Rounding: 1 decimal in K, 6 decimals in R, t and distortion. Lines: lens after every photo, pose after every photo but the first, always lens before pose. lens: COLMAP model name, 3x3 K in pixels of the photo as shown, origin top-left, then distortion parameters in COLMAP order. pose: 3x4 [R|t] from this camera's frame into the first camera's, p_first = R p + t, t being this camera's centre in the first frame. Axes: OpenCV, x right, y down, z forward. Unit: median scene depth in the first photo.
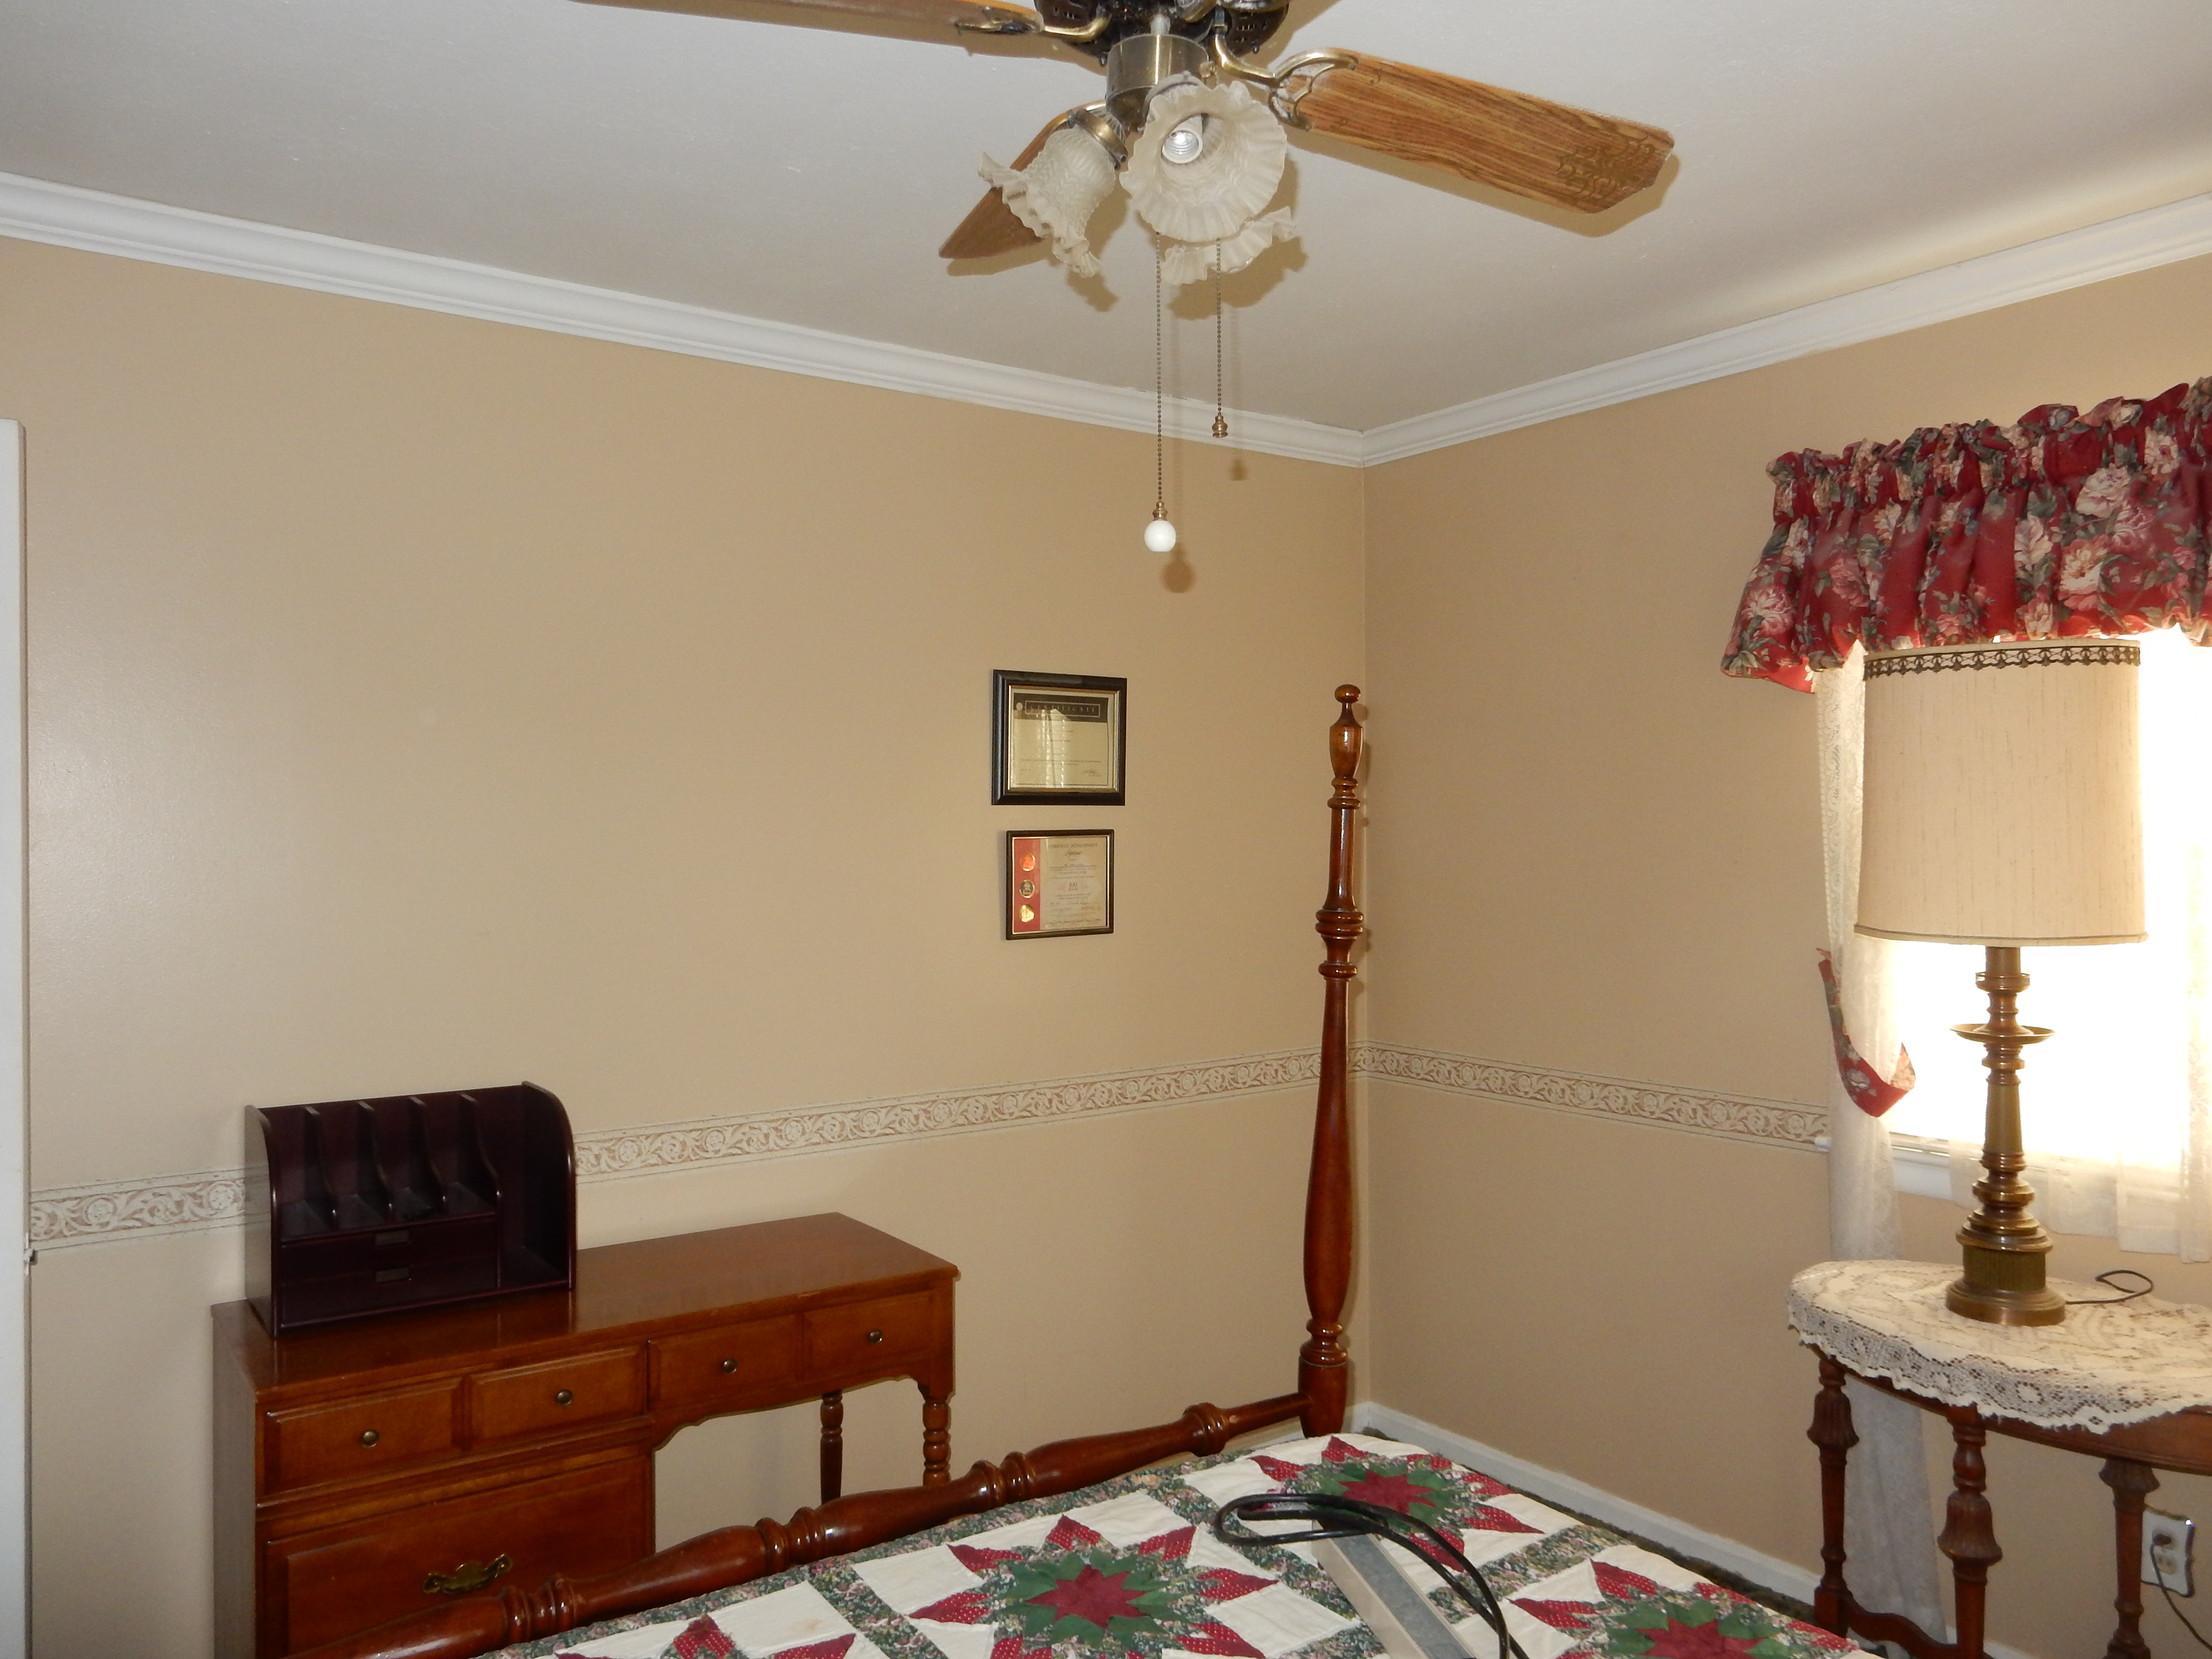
lens RADIAL K [[1630.5, 0, 1113.4], [0, 1630.5, 839.8], [0, 0, 1]] dist [-0.003013, 0.004196]
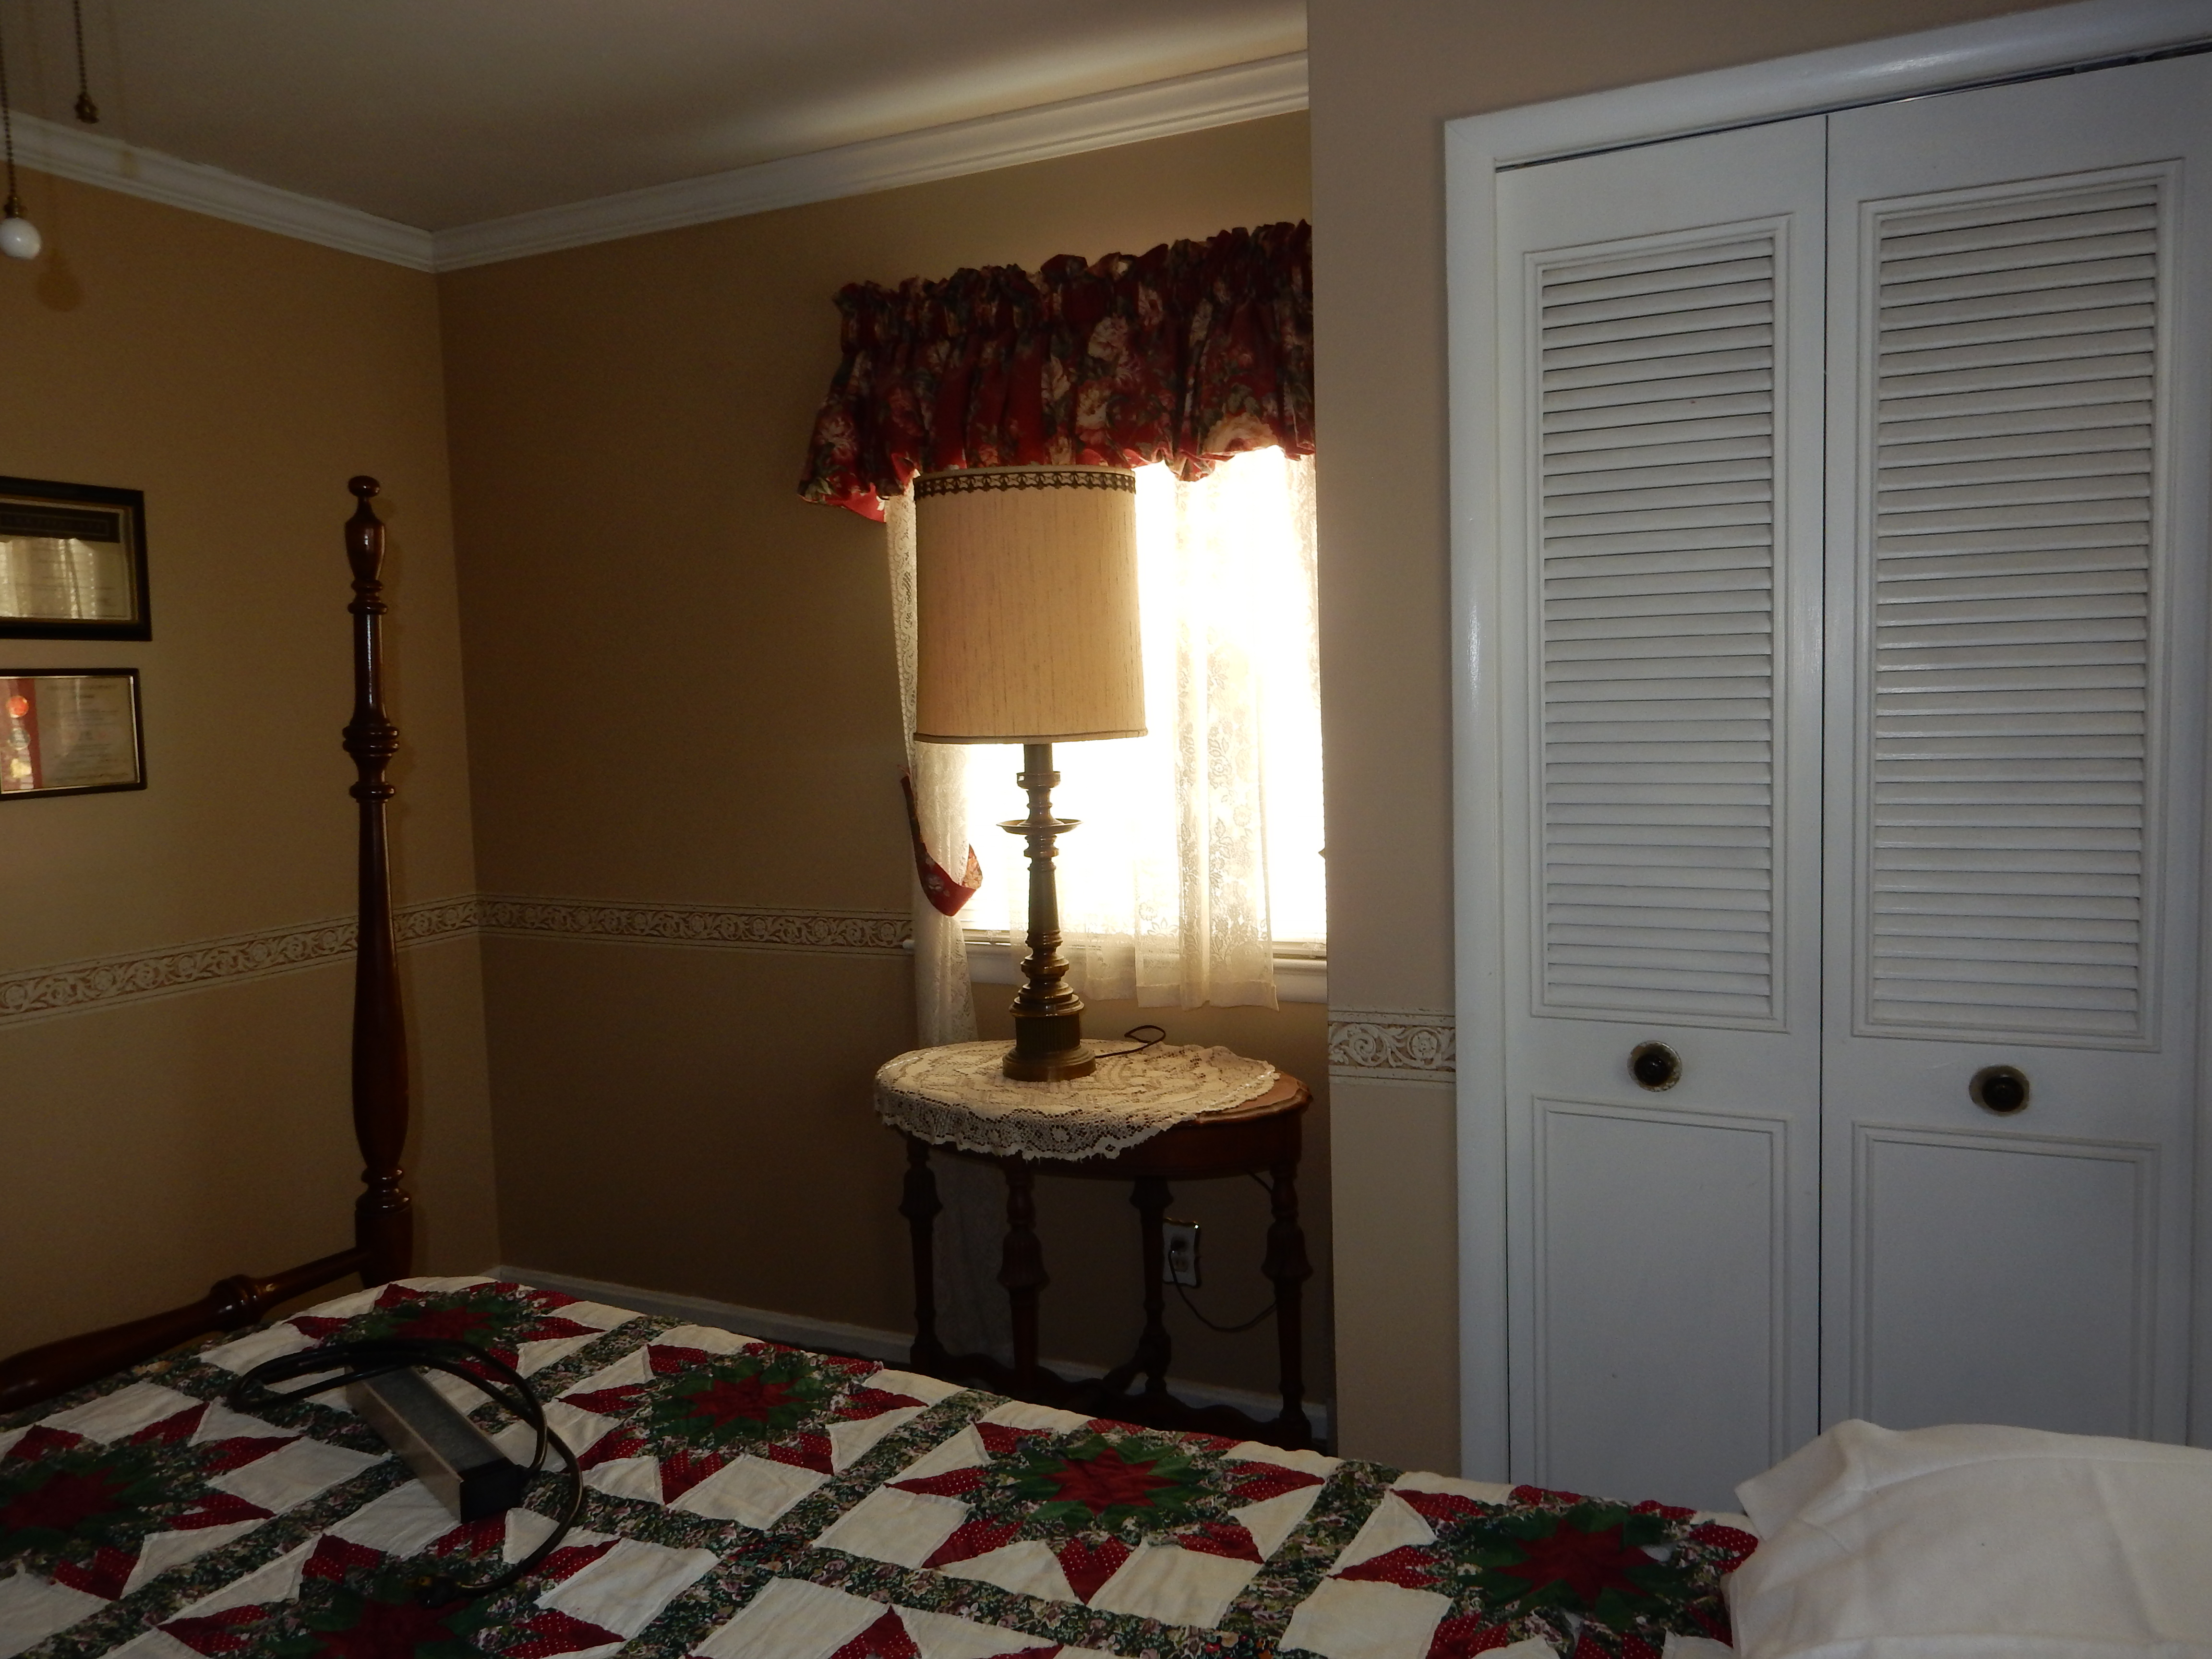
lens RADIAL K [[1630.5, 0, 1107.9], [0, 1630.5, 835.8], [0, 0, 1]] dist [-0.003013, 0.004196]
pose [[0.881619, -0.060379, 0.468083, 0.064934], [0.024778, 0.996337, 0.081851, 0.036231], [-0.471310, -0.060564, 0.879886, -0.005322]]
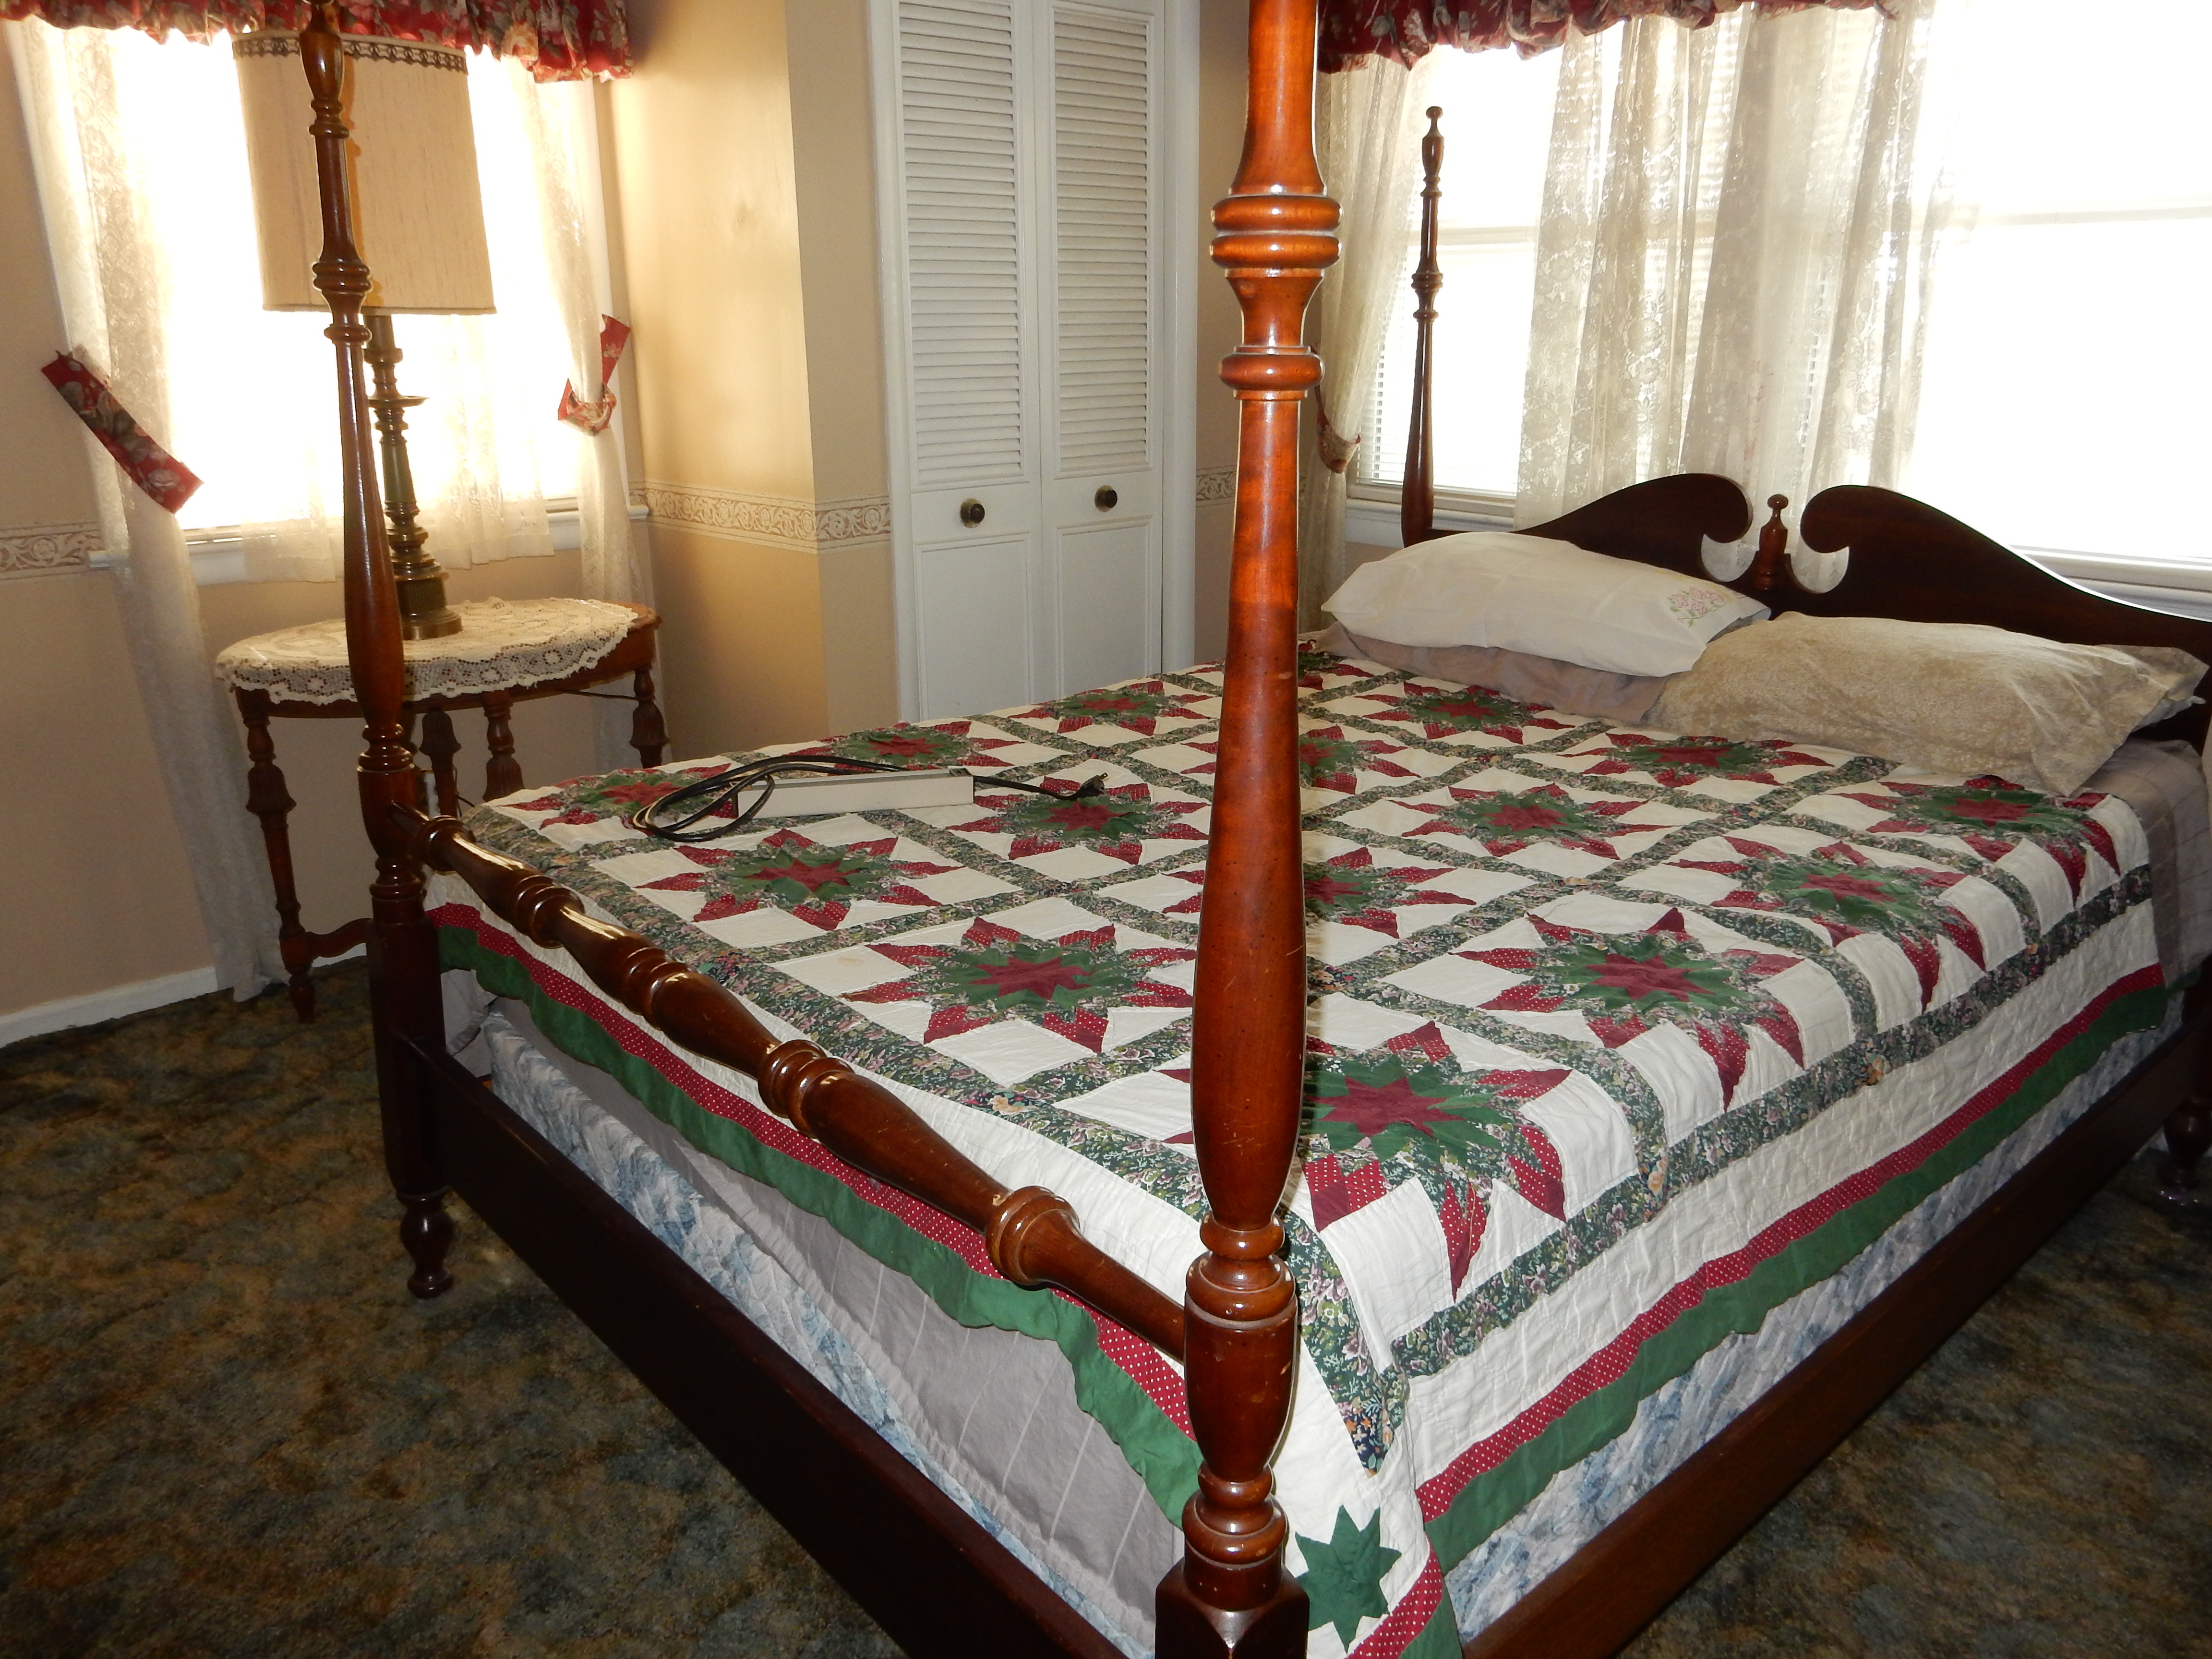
lens RADIAL K [[1630.5, 0, 1099.1], [0, 1630.5, 841.1], [0, 0, 1]] dist [-0.003013, 0.004196]
pose [[-0.097806, -0.302382, 0.948156, -0.756071], [0.009763, 0.952386, 0.304738, 0.069281], [-0.995158, 0.039062, -0.090197, 0.621155]]
